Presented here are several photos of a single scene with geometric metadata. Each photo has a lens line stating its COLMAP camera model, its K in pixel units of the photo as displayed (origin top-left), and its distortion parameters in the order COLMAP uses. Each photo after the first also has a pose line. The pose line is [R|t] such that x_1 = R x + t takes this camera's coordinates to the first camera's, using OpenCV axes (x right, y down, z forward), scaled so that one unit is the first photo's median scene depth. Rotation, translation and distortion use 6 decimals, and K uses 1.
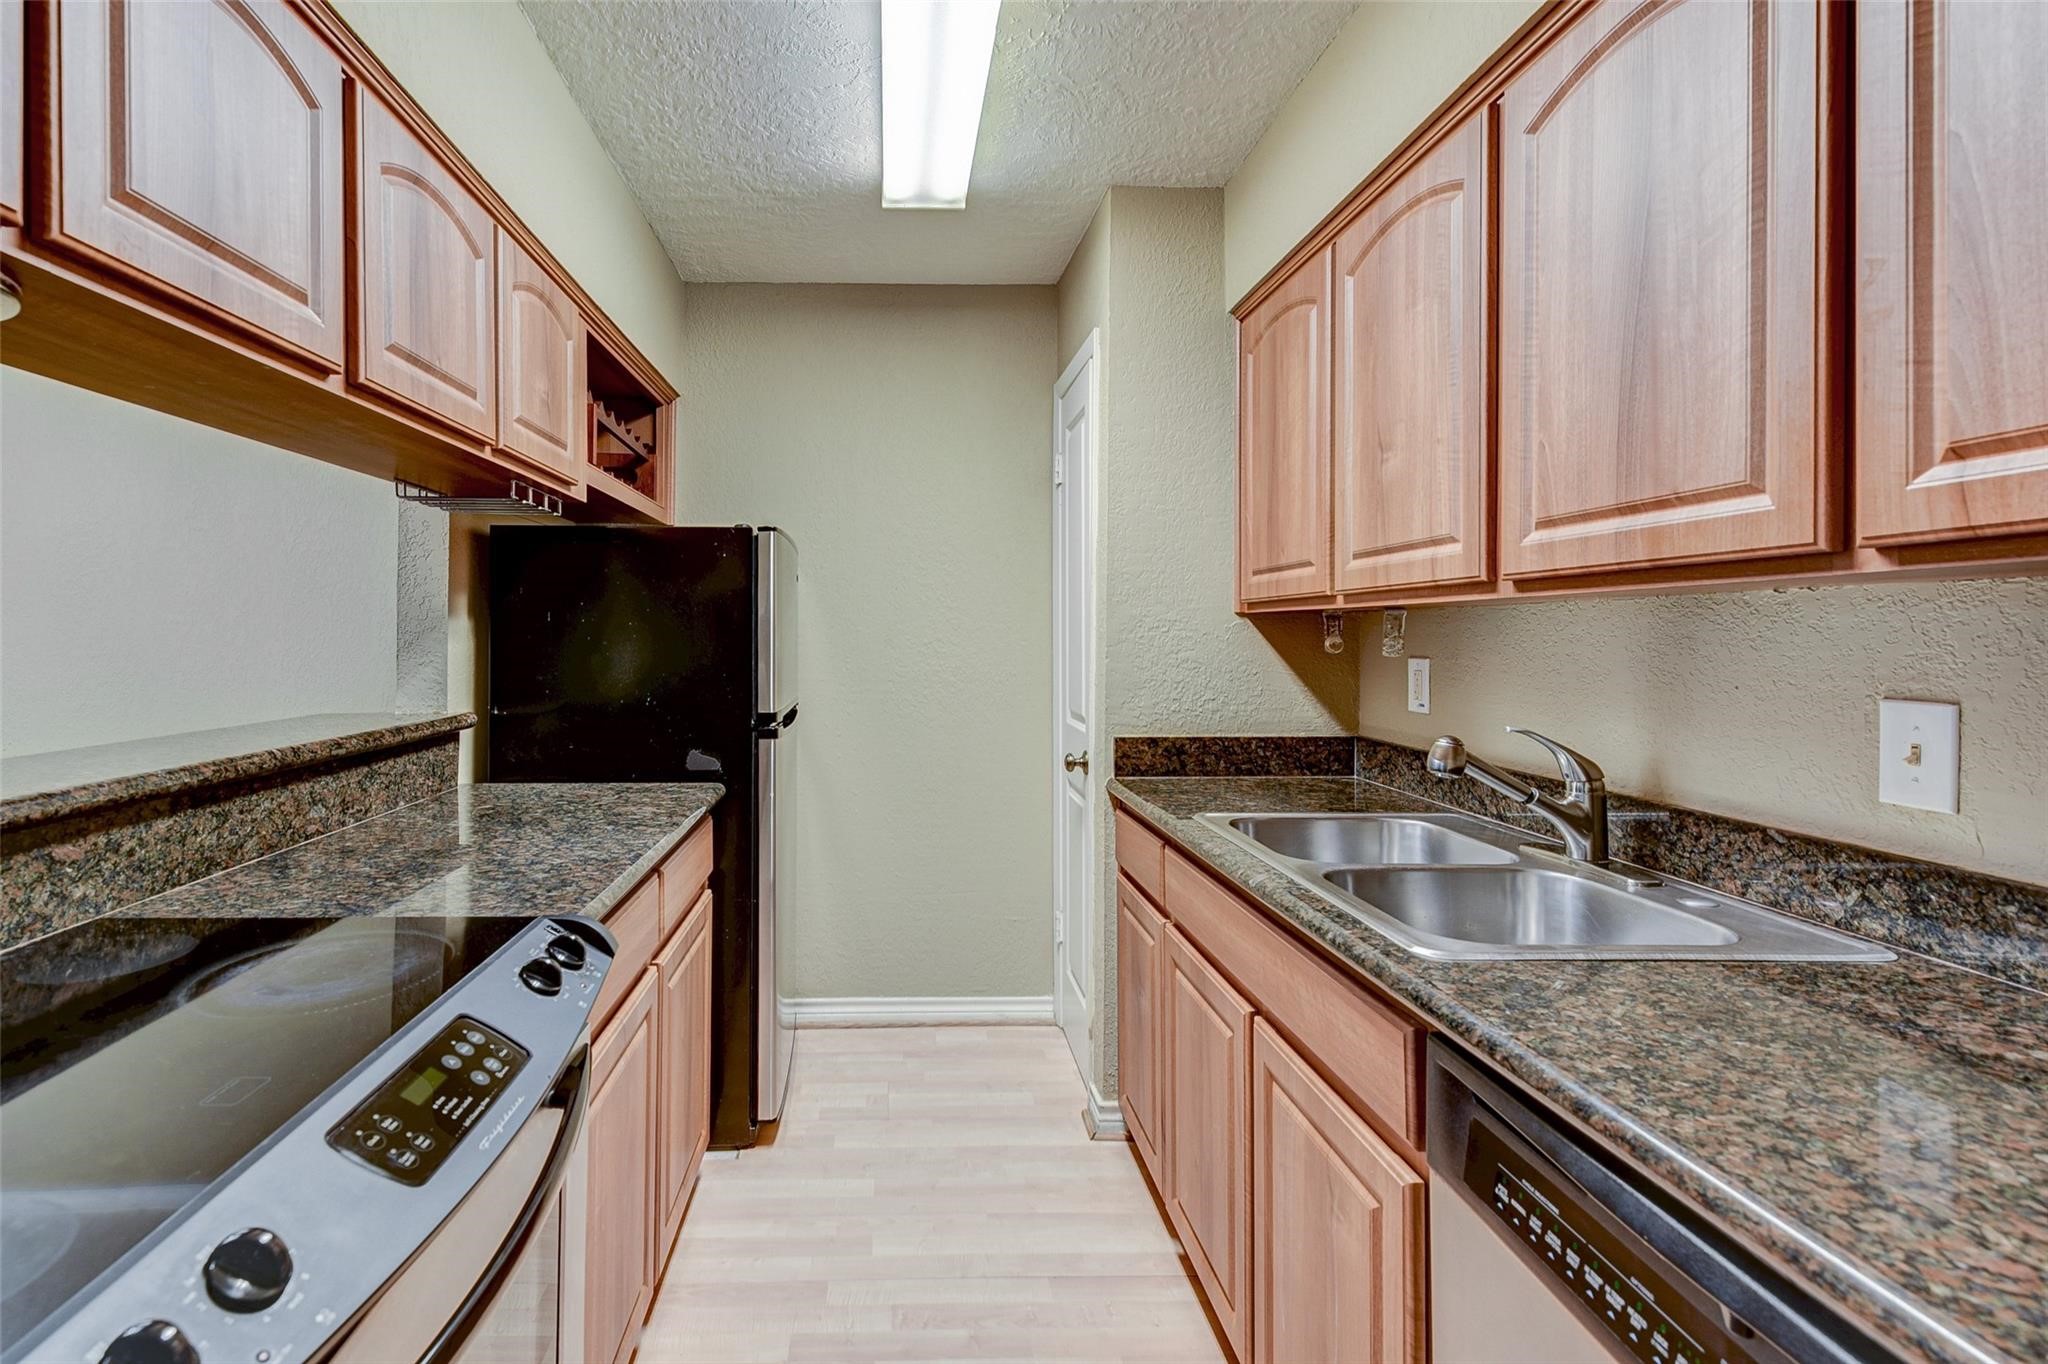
lens RADIAL K [[887.2, 0, 978.0], [0, 887.2, 645.8], [0, 0, 1]] dist [0.024202, -0.006813]
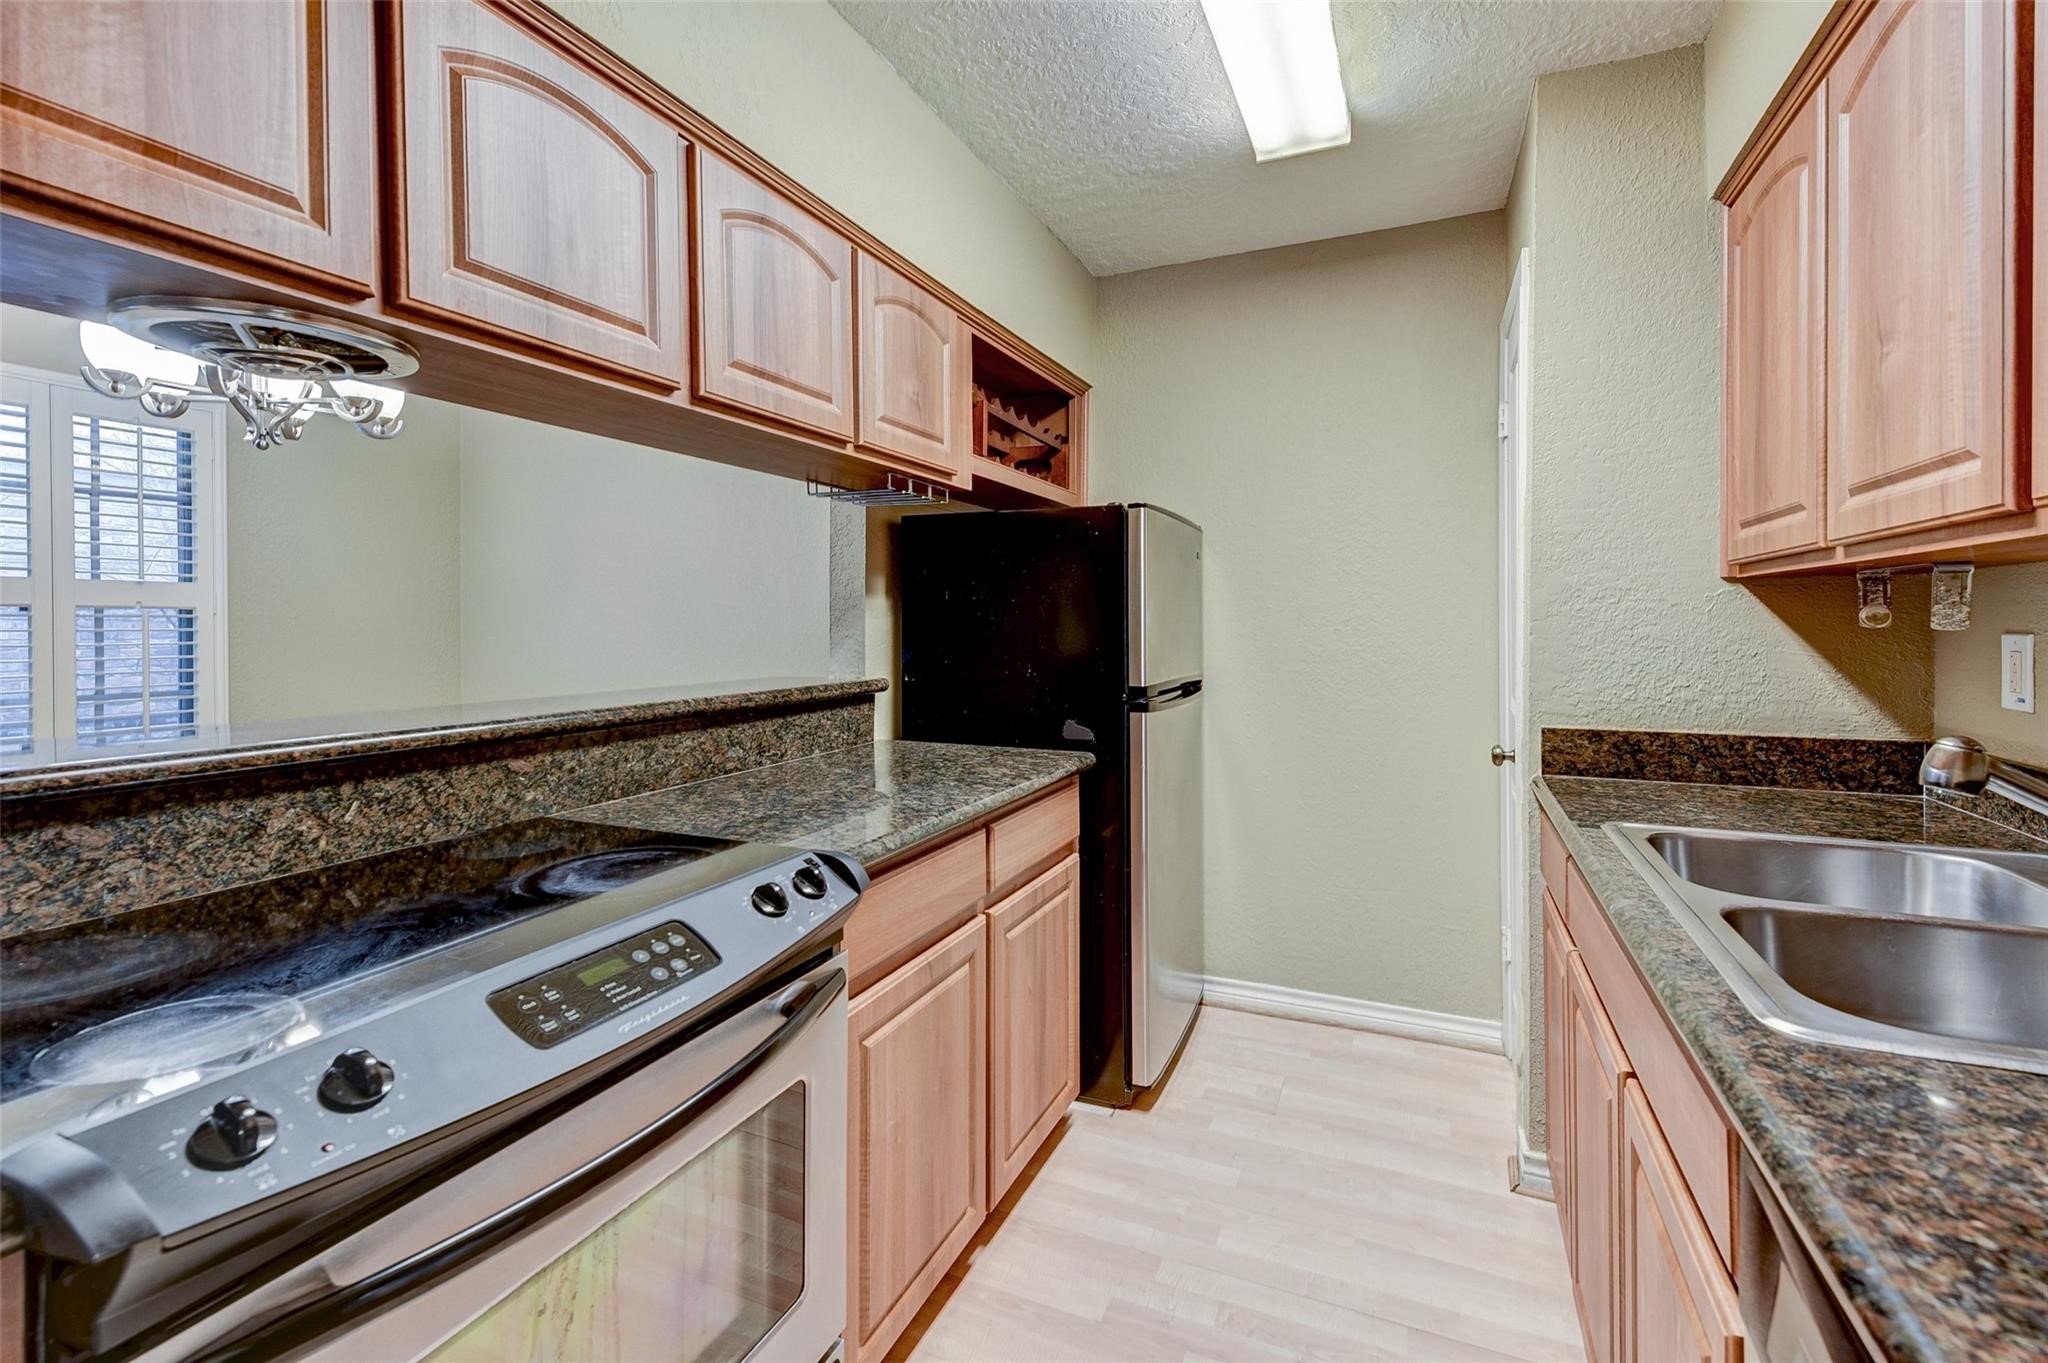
lens RADIAL K [[887.2, 0, 1084.0], [0, 887.2, 635.3], [0, 0, 1]] dist [0.024202, -0.006813]
pose [[0.912956, 0.001440, -0.408055, 0.148409], [0.001194, 0.999980, 0.006201, 0.012870], [0.408056, -0.006148, 0.912936, 0.059633]]
